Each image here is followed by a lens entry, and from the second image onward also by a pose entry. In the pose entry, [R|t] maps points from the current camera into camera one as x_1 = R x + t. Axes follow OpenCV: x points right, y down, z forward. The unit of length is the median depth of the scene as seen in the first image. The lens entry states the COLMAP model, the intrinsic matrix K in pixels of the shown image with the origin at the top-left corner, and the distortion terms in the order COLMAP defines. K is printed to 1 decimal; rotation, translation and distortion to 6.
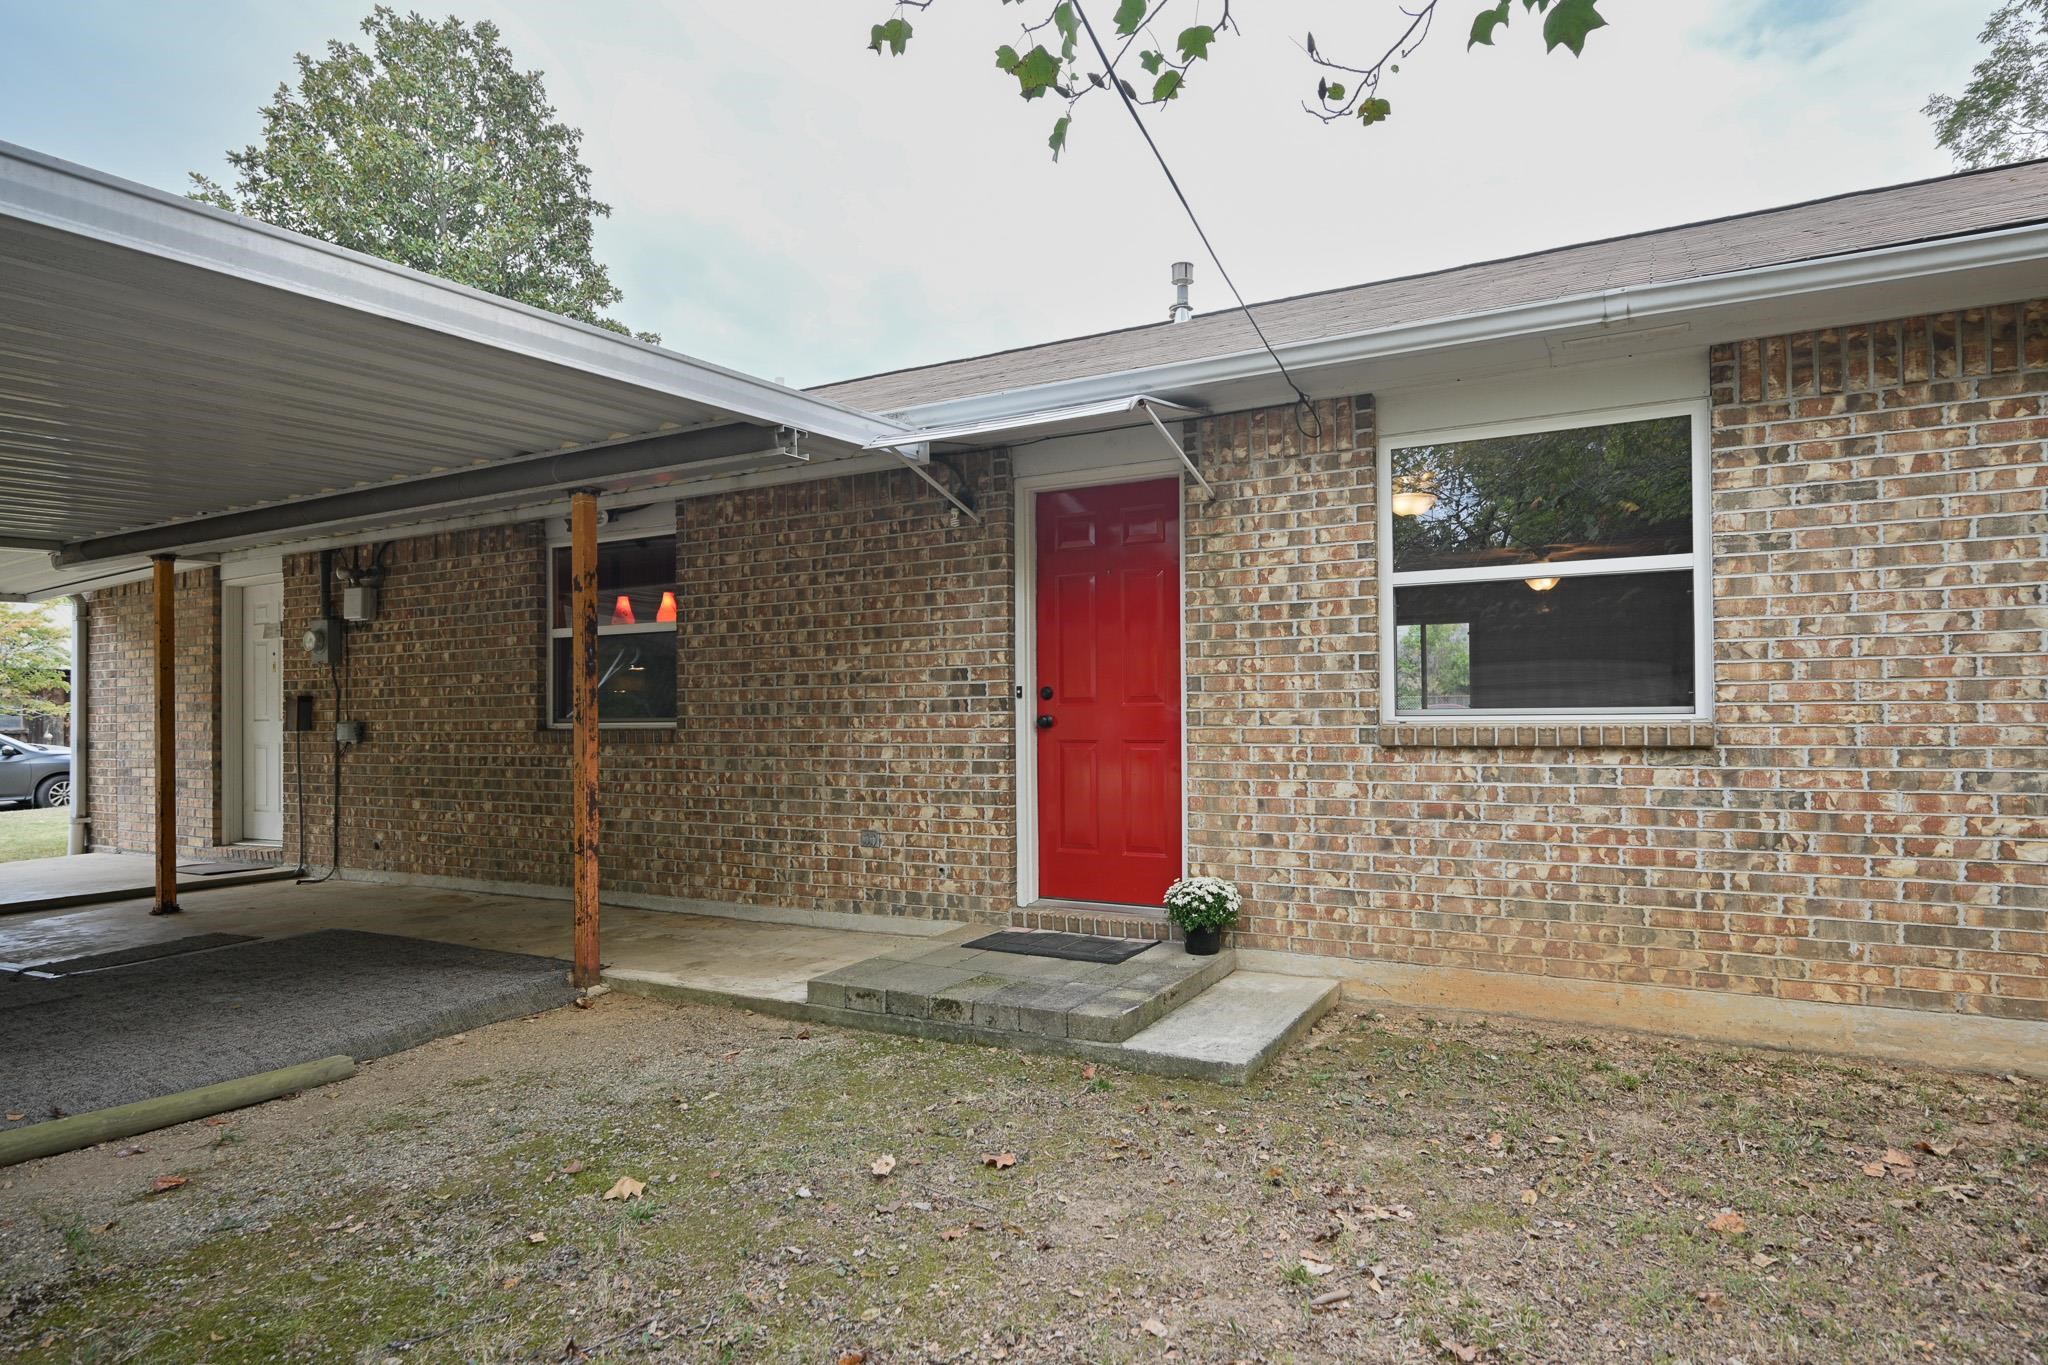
lens RADIAL K [[1134.0, 0, 1033.3], [0, 1134.0, 700.7], [0, 0, 1]] dist [0.000603, -0.001009]
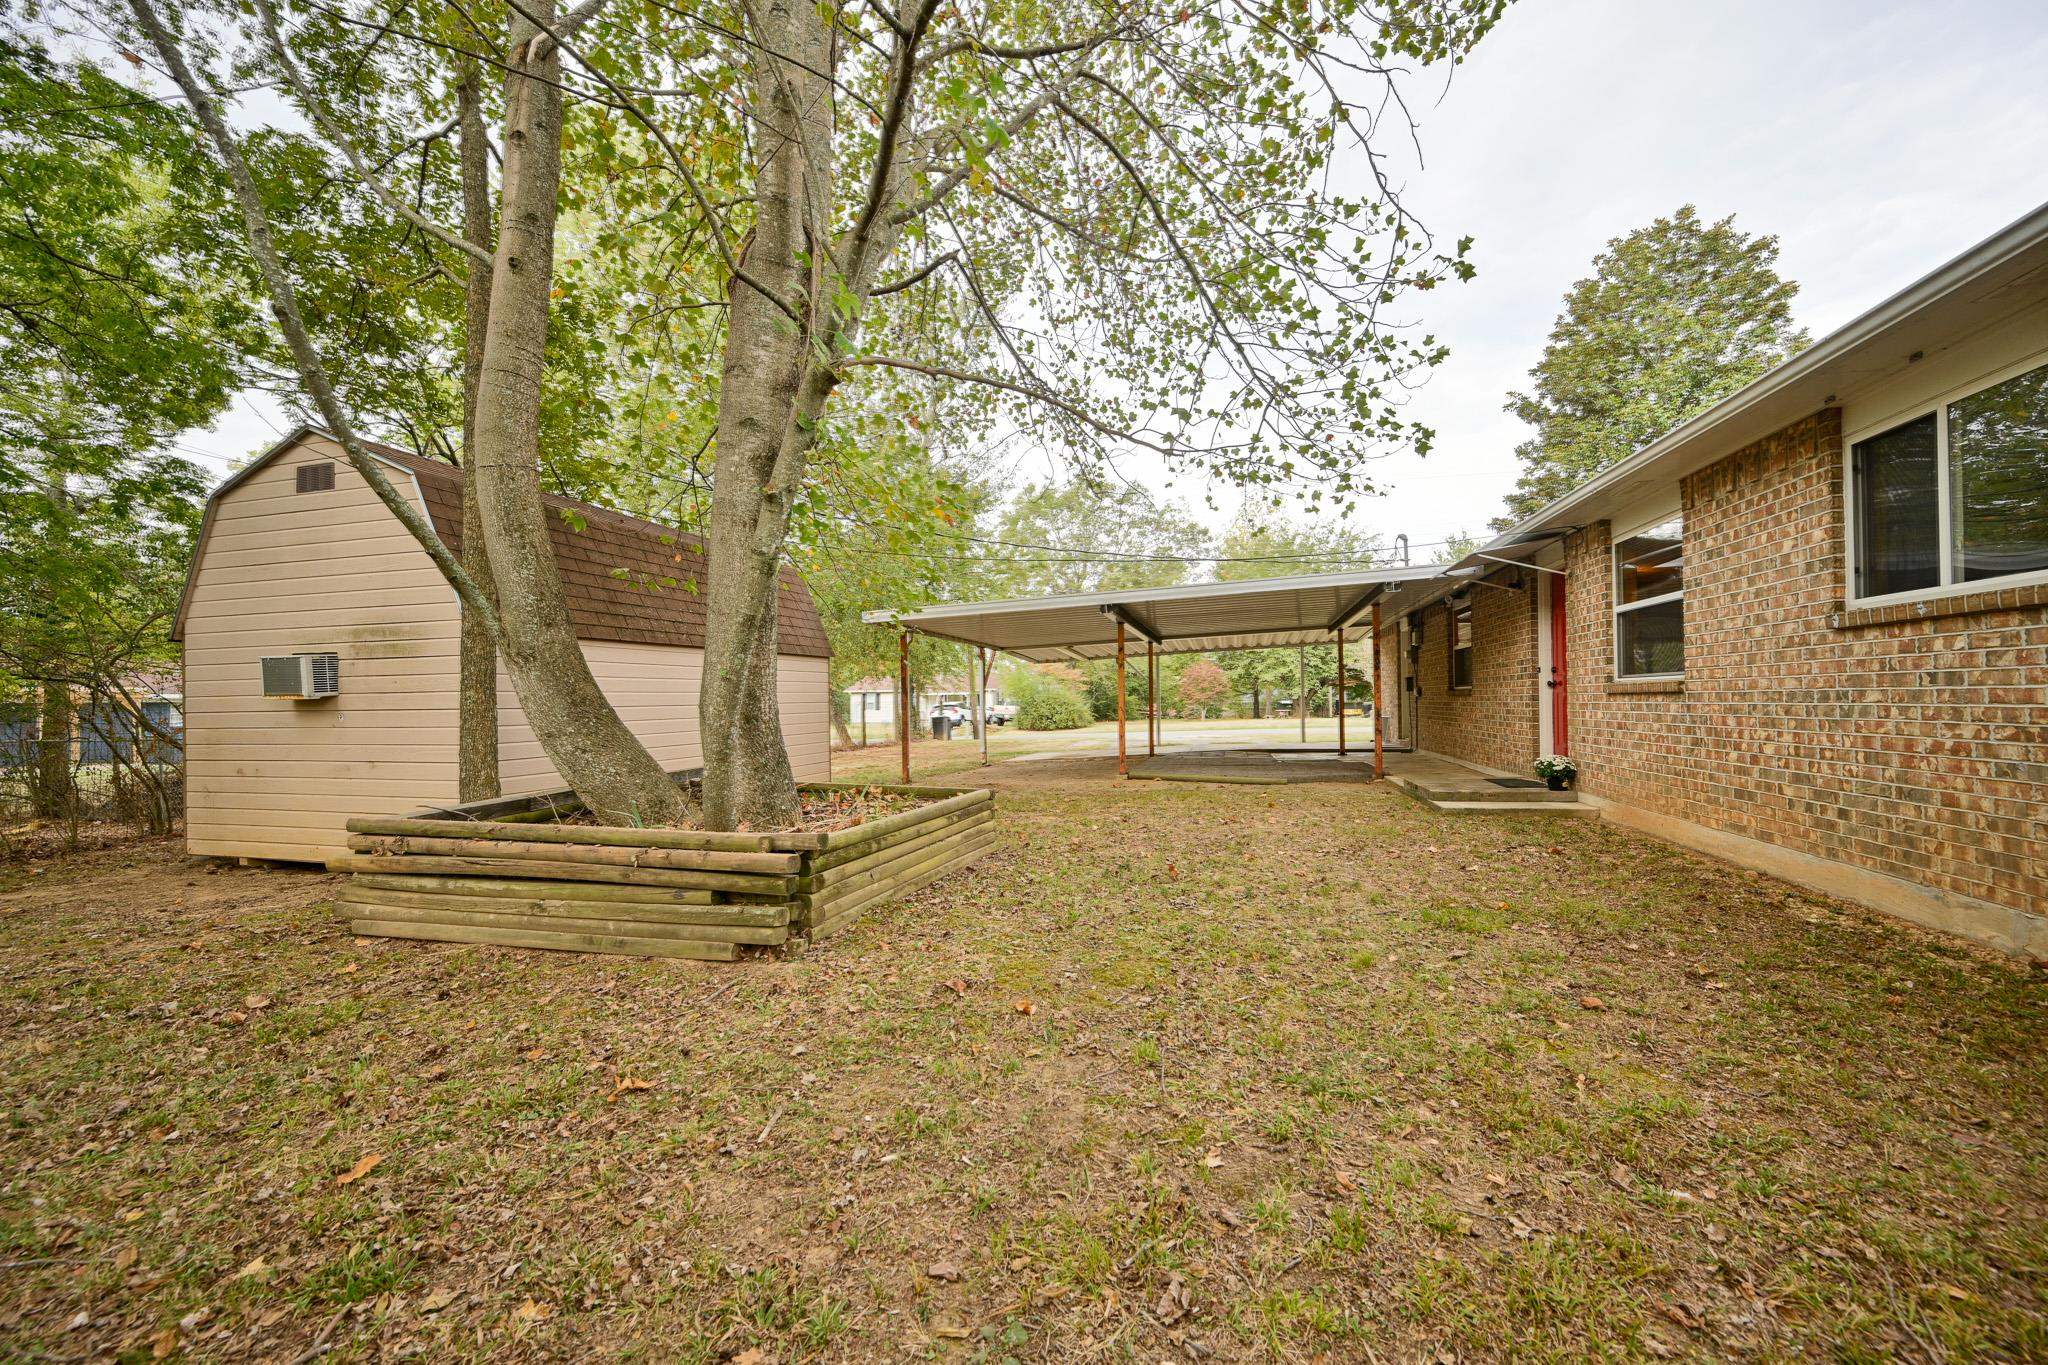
lens RADIAL K [[847.9, 0, 1023.6], [0, 847.9, 684.8], [0, 0, 1]] dist [-0.003534, 0.001353]
pose [[0.236205, -0.012385, -0.971624, 1.278140], [0.020140, 0.999766, -0.007847, 0.013059], [0.971495, -0.017715, 0.236399, -0.304086]]
